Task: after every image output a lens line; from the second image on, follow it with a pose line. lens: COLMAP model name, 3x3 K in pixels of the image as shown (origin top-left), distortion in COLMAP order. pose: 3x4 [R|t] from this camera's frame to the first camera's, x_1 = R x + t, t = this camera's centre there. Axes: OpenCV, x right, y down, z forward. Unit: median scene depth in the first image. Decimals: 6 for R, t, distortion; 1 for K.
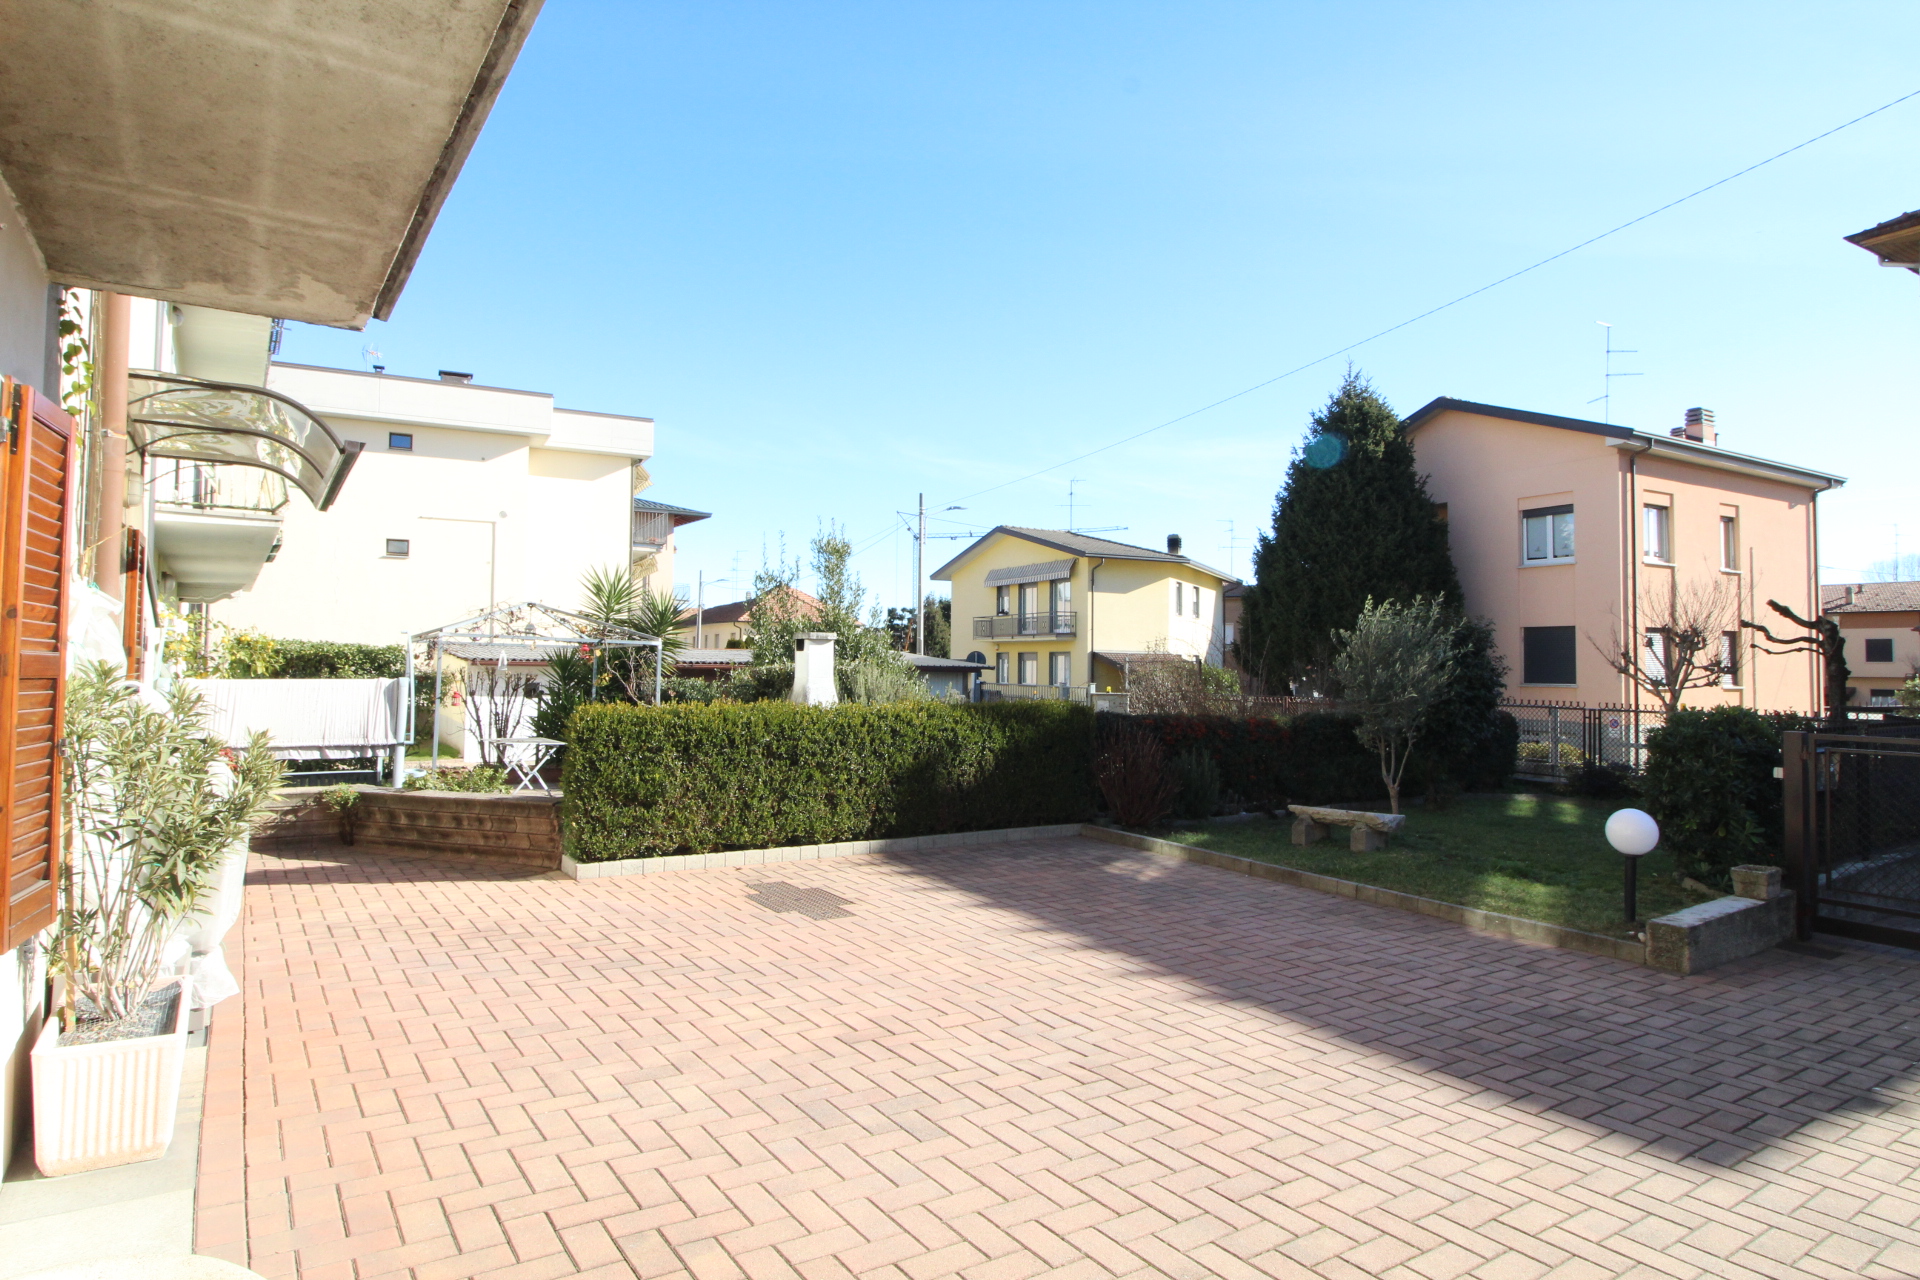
lens RADIAL K [[1067.9, 0, 956.8], [0, 1067.9, 621.2], [0, 0, 1]] dist [0.001076, -0.010433]
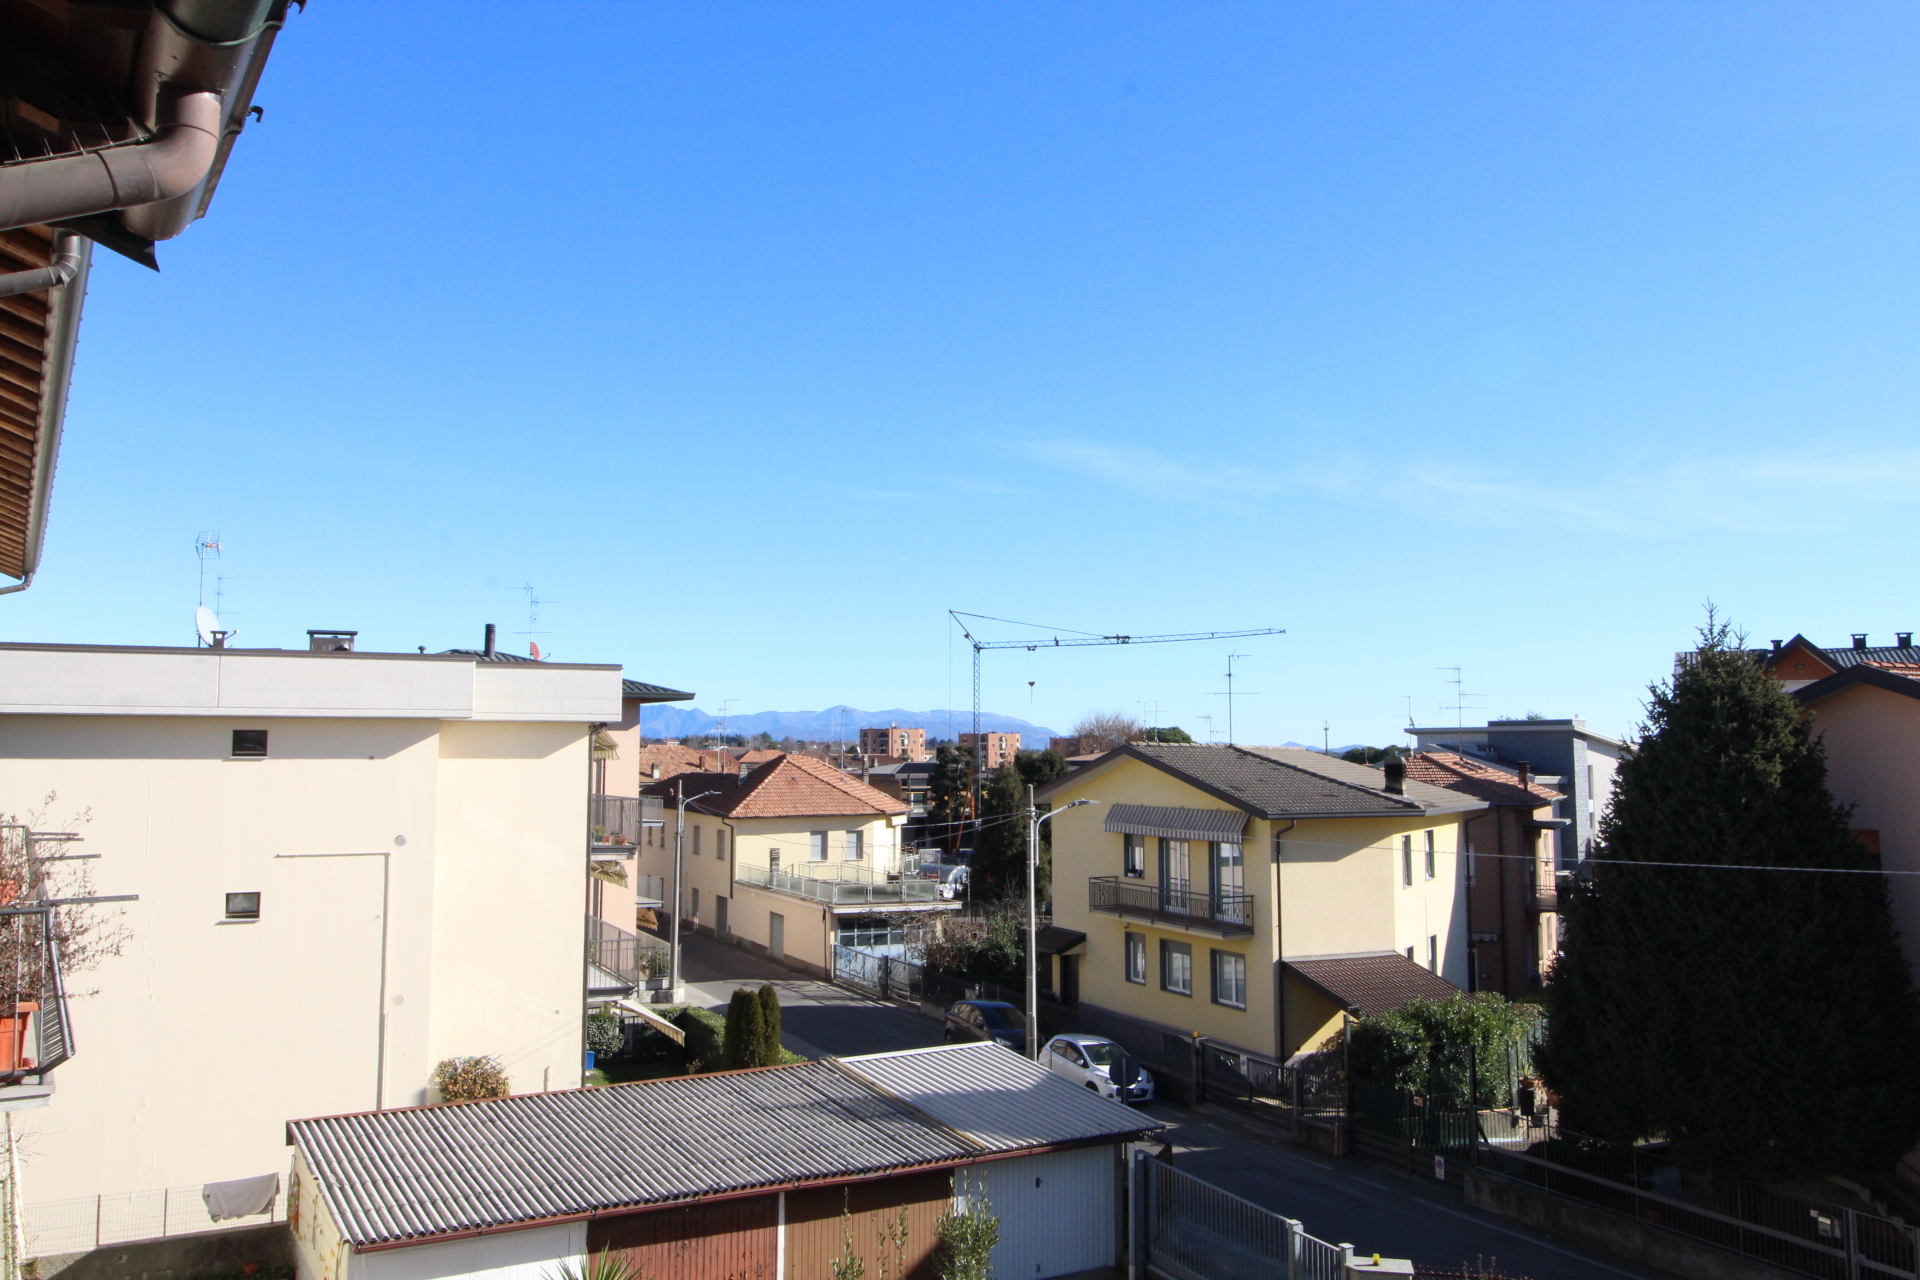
lens RADIAL K [[1526.5, 0, 949.1], [0, 1526.5, 629.5], [0, 0, 1]] dist [0.020992, -0.011967]
pose [[0.998669, -0.014318, -0.049550, -0.041683], [0.011439, 0.998256, -0.057914, -0.195261], [0.050293, 0.057270, 0.997091, 0.072725]]
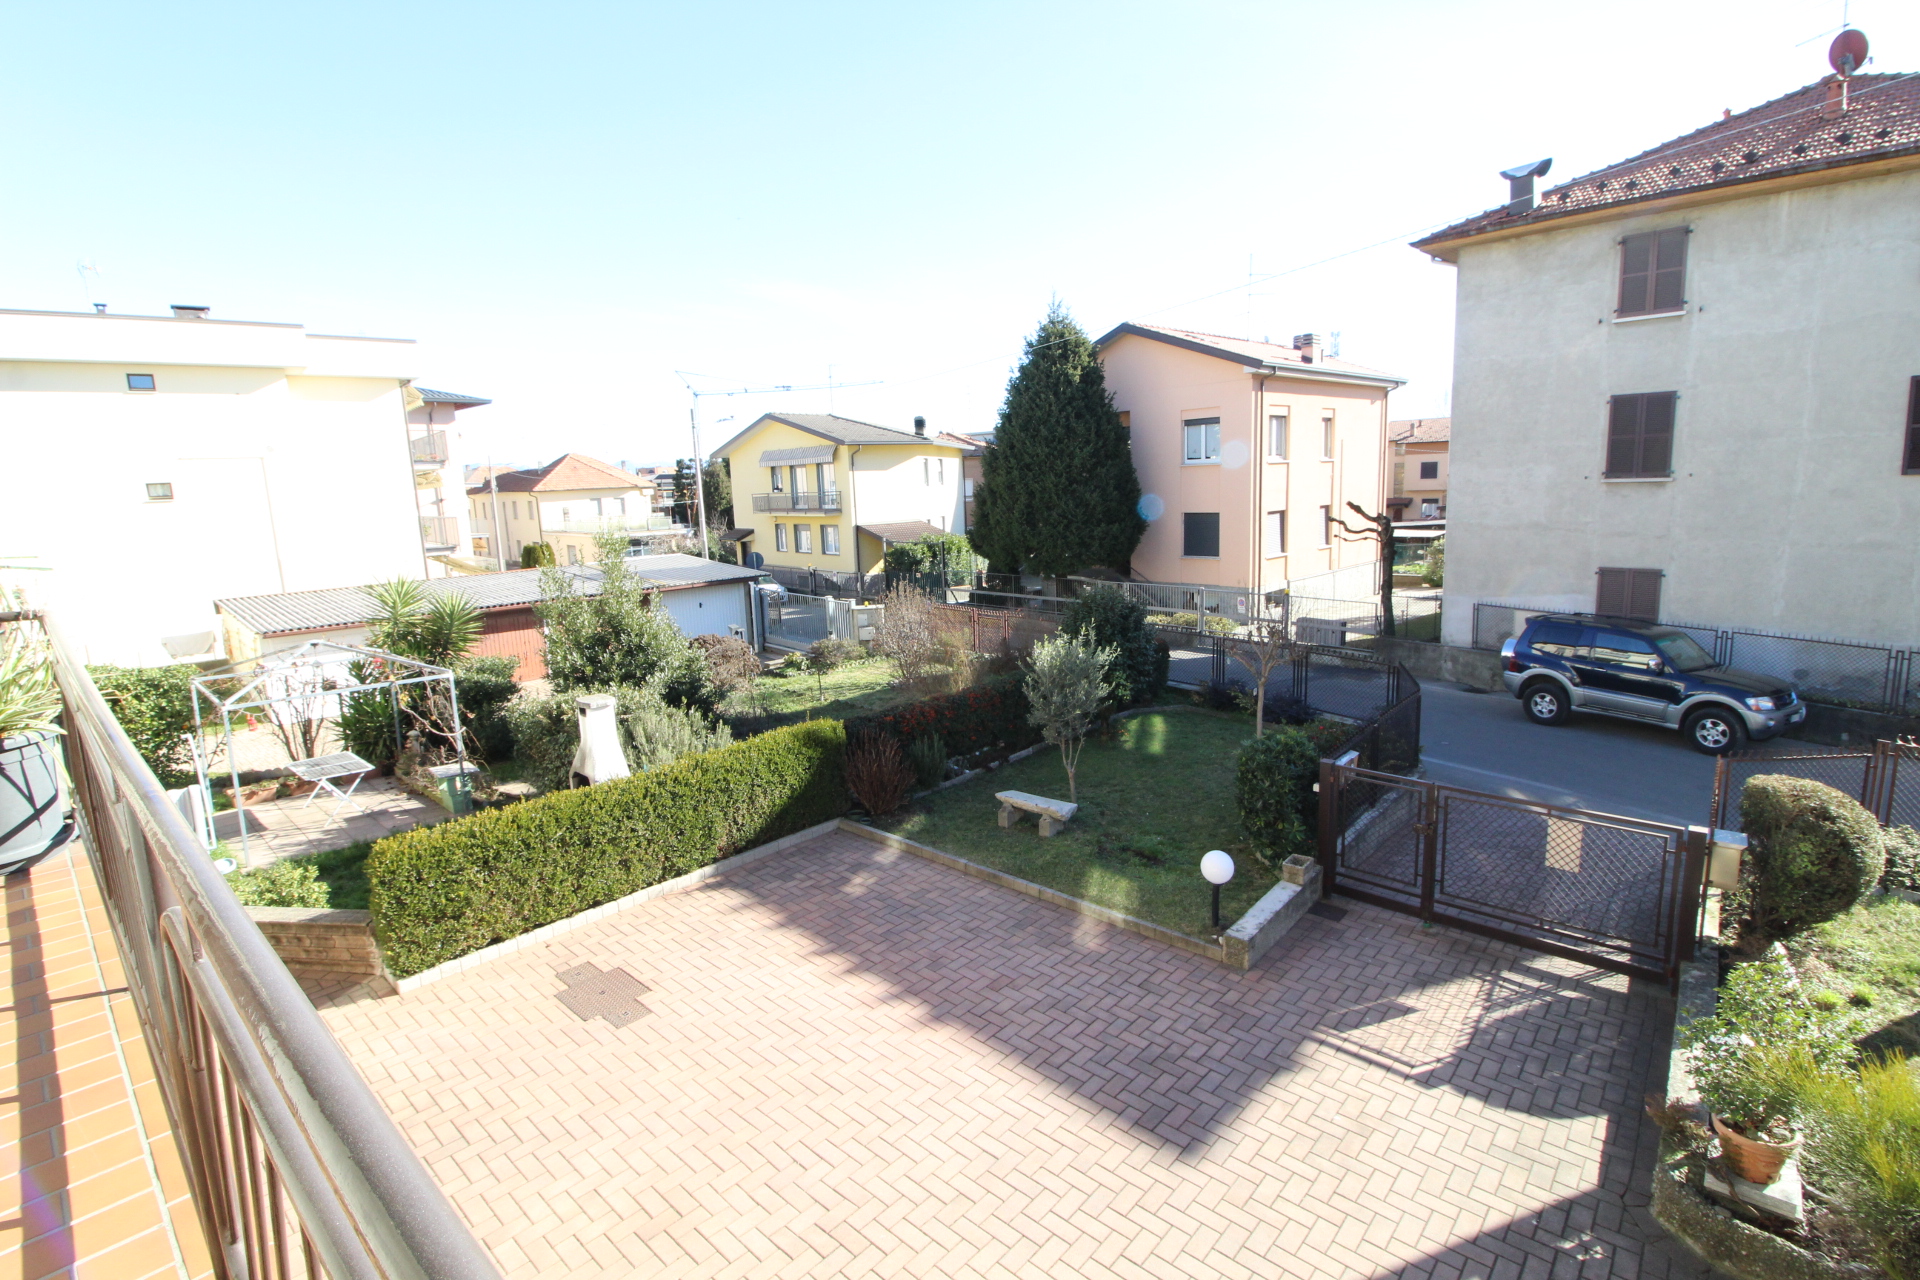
lens RADIAL K [[895.1, 0, 963.0], [0, 895.1, 630.7], [0, 0, 1]] dist [-0.004489, -0.010894]
pose [[0.970821, -0.086708, 0.223582, 0.015089], [0.041024, 0.978649, 0.201401, -0.083636], [-0.236271, -0.186352, 0.953650, 0.000737]]
